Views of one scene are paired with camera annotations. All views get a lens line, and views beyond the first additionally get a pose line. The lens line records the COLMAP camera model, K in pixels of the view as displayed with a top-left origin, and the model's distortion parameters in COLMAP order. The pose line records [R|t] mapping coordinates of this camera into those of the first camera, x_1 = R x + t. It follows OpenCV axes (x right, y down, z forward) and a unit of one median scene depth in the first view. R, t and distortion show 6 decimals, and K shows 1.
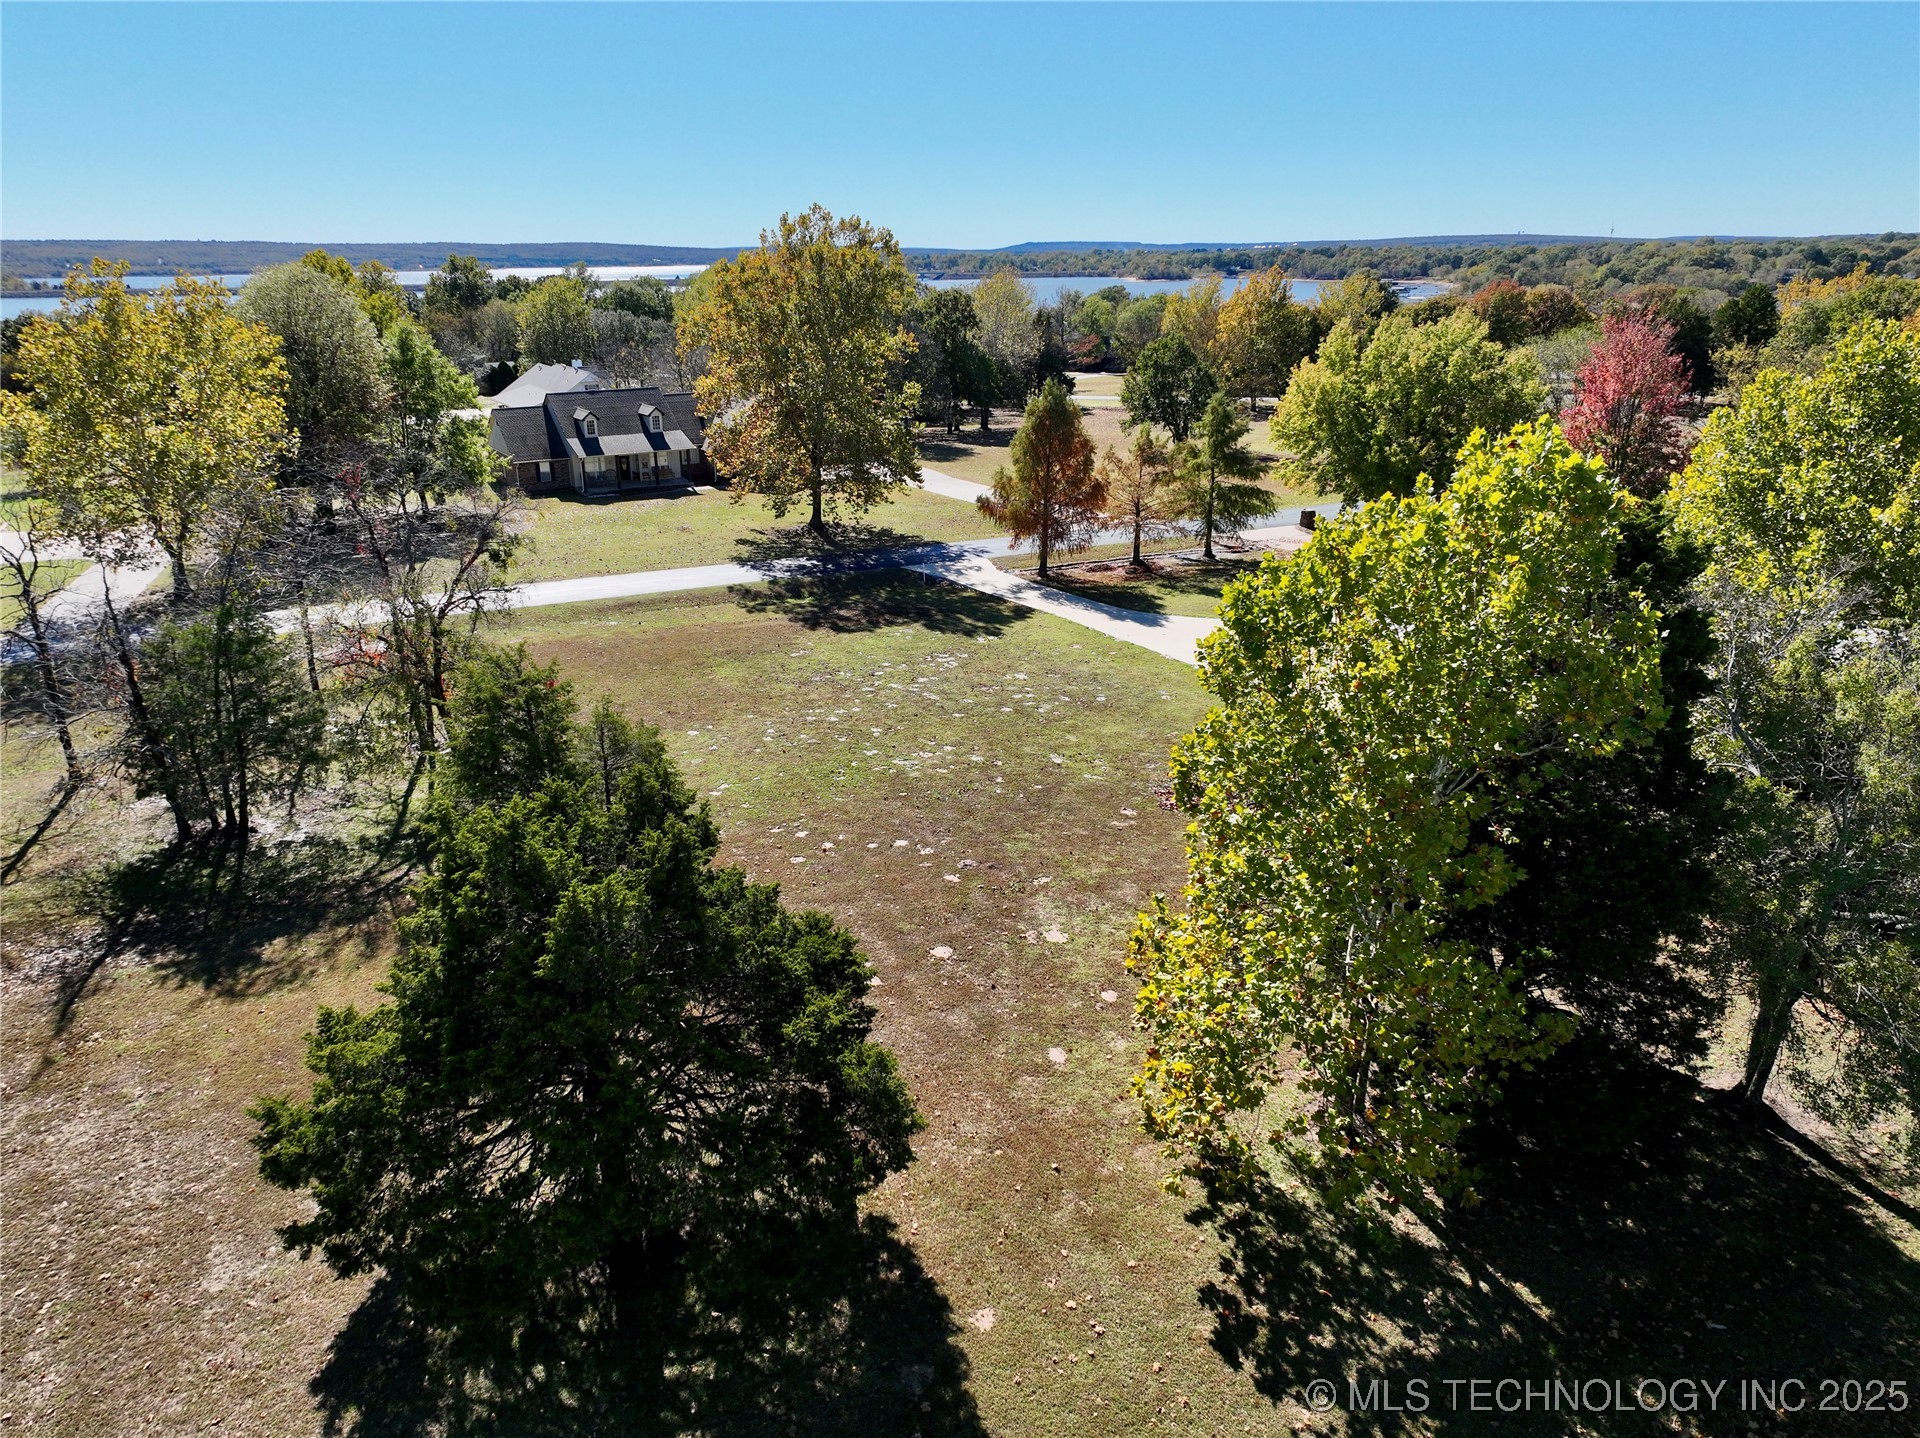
lens RADIAL K [[1348.6, 0, 960.0], [0, 1348.6, 719.0], [0, 0, 1]] dist [-0.002049, 0.019829]
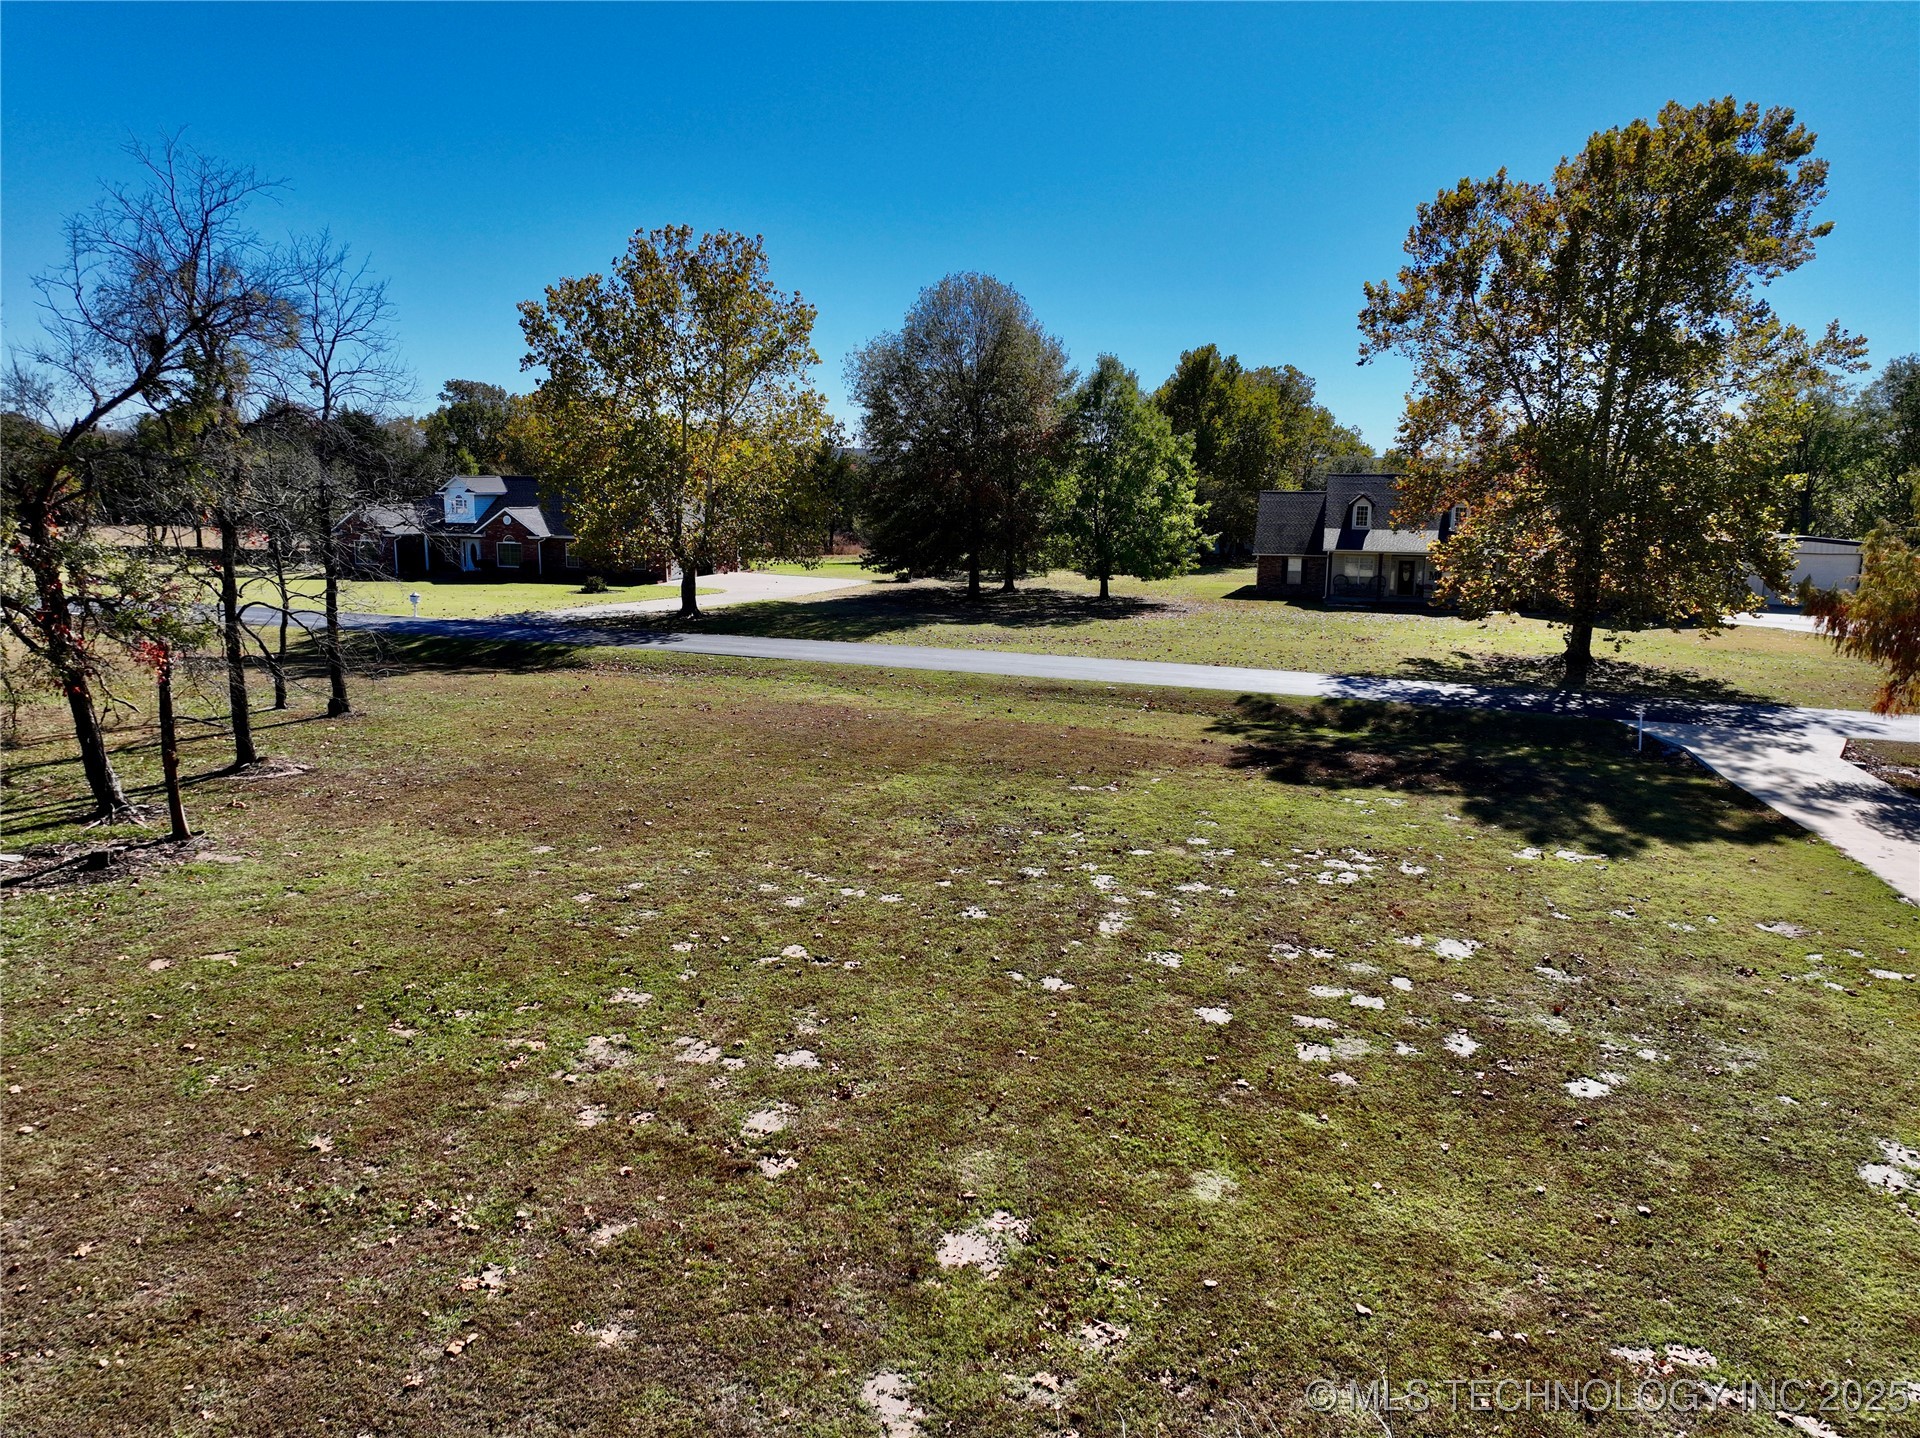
lens RADIAL K [[1348.6, 0, 960.0], [0, 1348.6, 719.0], [0, 0, 1]] dist [-0.002049, 0.019829]
pose [[0.698411, 0.145500, -0.700751, 0.127432], [-0.250686, 0.966822, -0.049104, -0.027019], [0.670357, 0.209963, 0.711714, 0.465262]]
